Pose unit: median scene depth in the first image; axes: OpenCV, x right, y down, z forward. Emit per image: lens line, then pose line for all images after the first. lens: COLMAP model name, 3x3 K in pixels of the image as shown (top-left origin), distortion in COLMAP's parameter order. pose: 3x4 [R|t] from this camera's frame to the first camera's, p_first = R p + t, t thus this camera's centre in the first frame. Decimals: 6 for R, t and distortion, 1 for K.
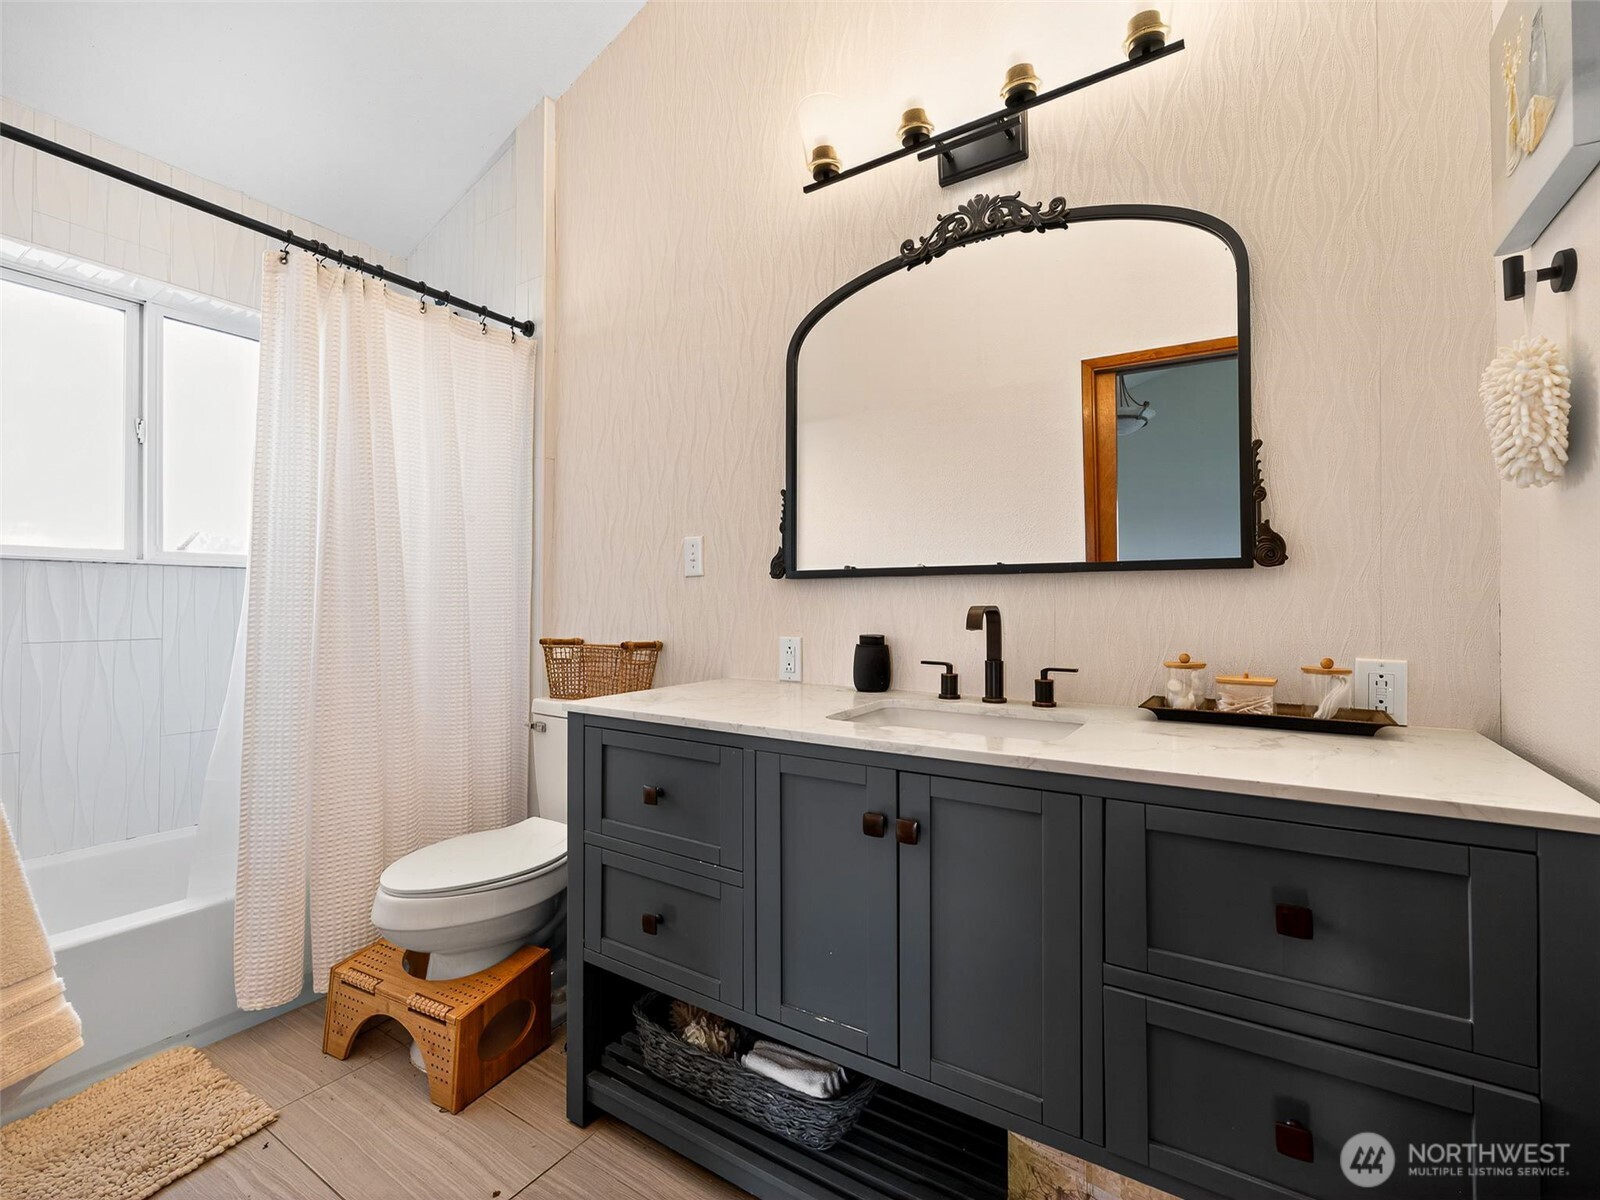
lens RADIAL K [[713.8, 0, 800.0], [0, 713.8, 600.0], [0, 0, 1]] dist [0.000663, 0.000183]
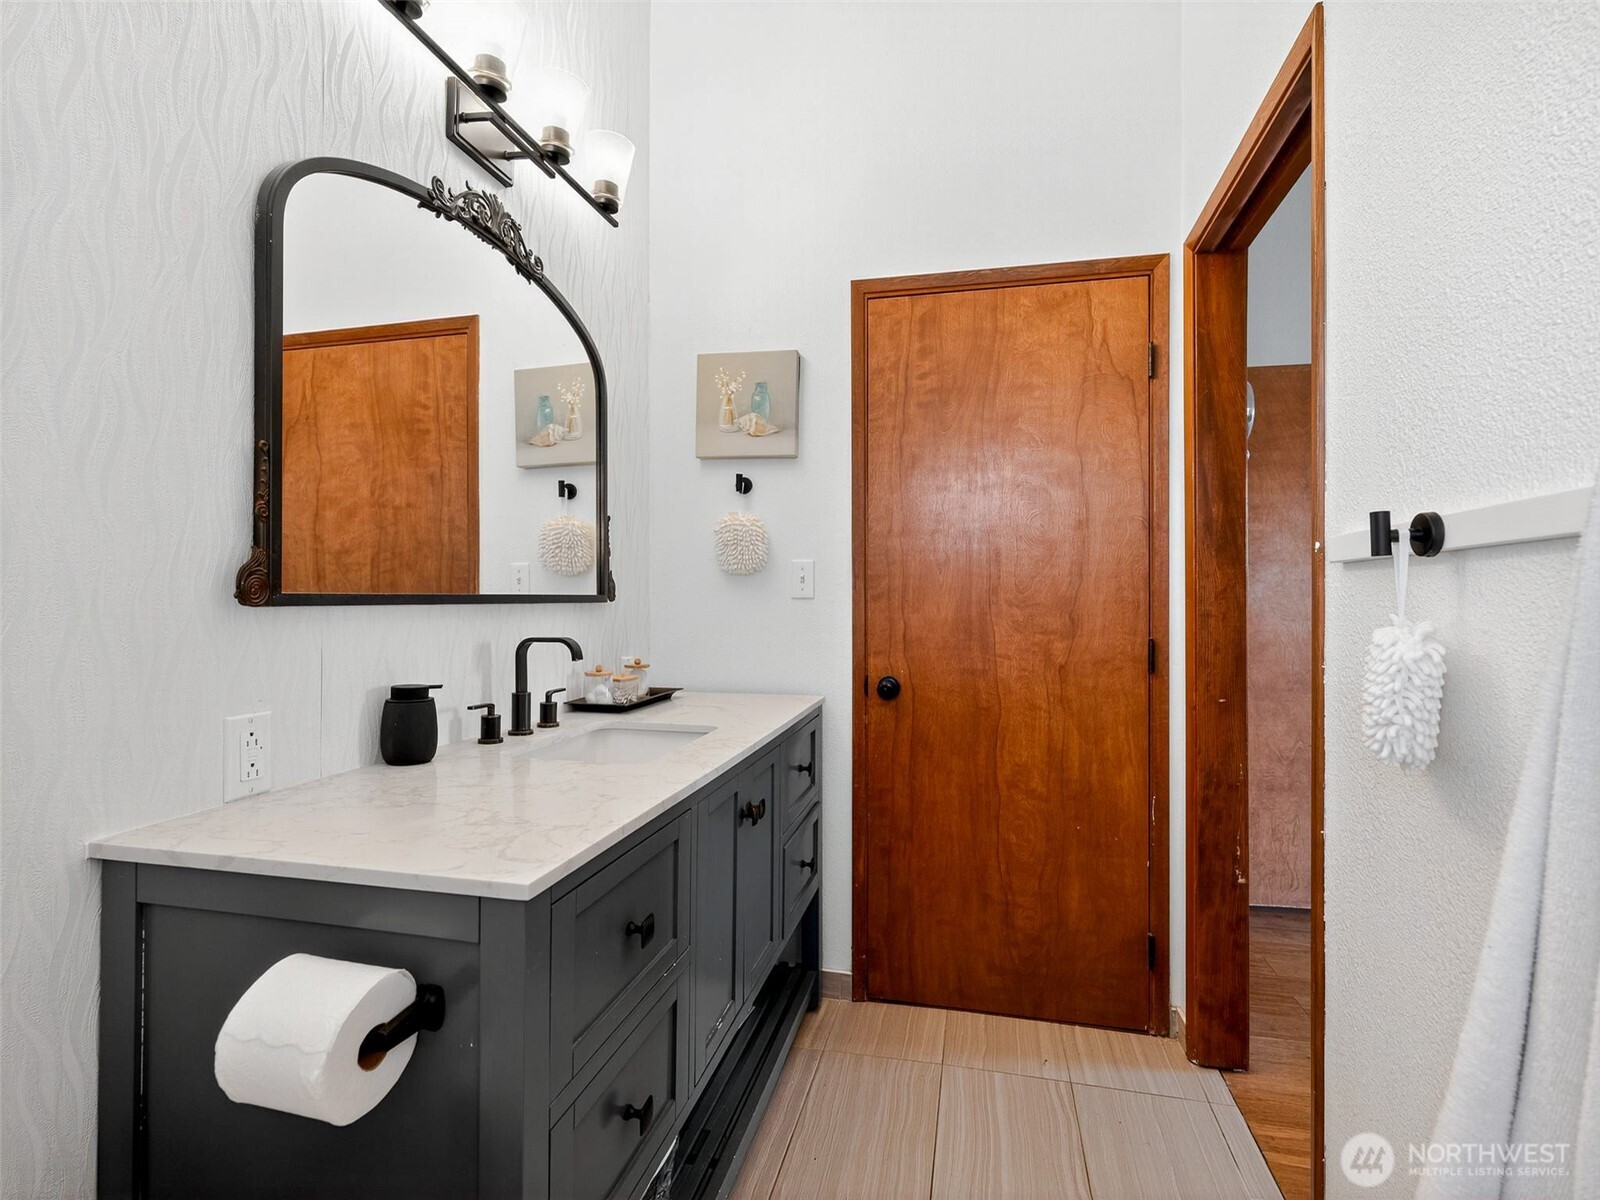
lens RADIAL K [[782.3, 0, 800.0], [0, 782.3, 600.0], [0, 0, 1]] dist [-0.000096, -0.000018]
pose [[-0.329137, -0.006849, 0.944257, -0.842619], [-0.006783, 0.999965, 0.004889, -0.048295], [-0.944258, -0.004796, -0.329172, 0.954303]]
